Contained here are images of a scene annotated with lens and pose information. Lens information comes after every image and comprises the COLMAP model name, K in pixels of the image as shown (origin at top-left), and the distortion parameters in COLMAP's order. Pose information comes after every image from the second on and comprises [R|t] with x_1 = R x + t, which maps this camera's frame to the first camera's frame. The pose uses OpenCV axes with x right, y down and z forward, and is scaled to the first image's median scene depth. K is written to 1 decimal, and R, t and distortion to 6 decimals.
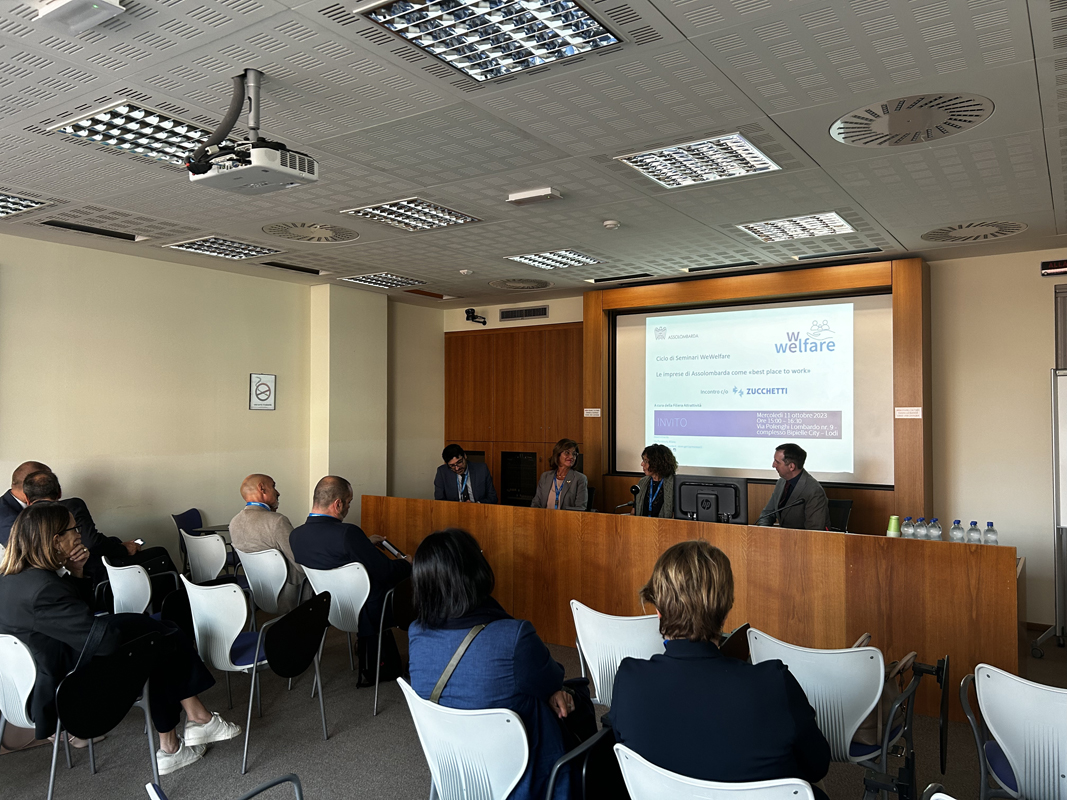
lens RADIAL K [[793.4, 0, 533.5], [0, 793.4, 400.0], [0, 0, 1]] dist [0.082151, -0.100888]
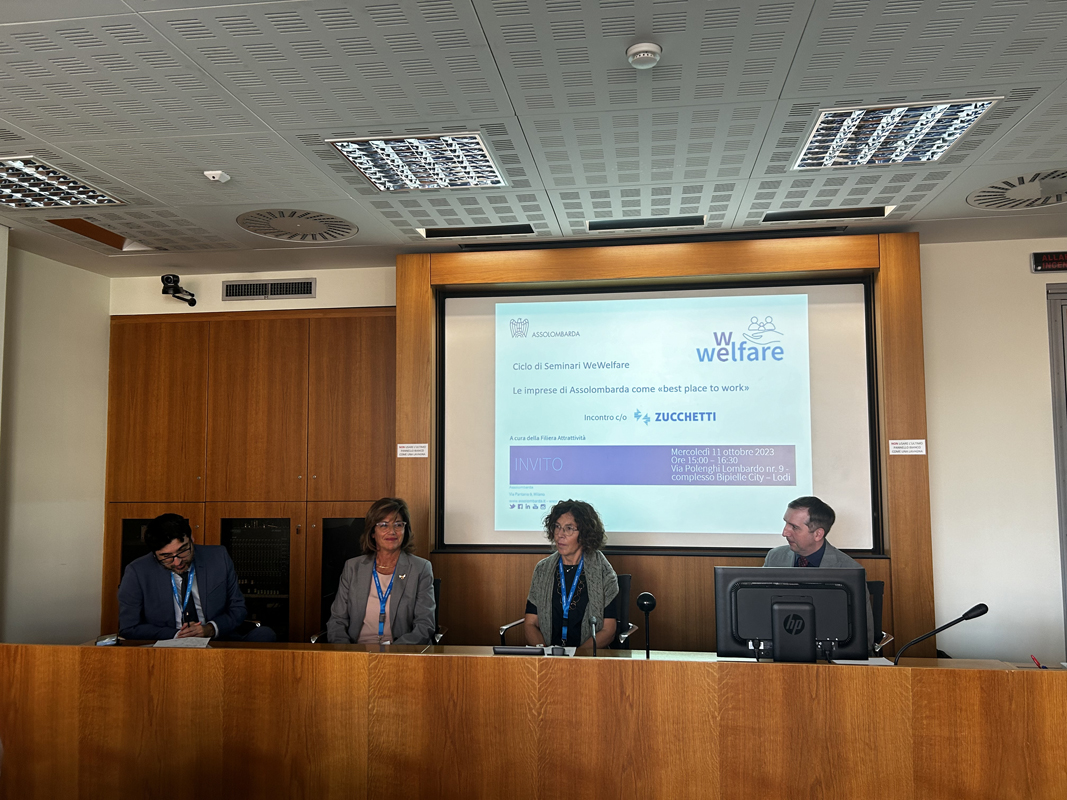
lens RADIAL K [[793.4, 0, 533.5], [0, 793.4, 400.0], [0, 0, 1]] dist [0.082151, -0.100888]
pose [[0.894935, 0.021074, 0.445700, -0.121516], [0.000771, 0.998809, -0.048775, 0.007228], [-0.446197, 0.043994, 0.893853, 0.425691]]
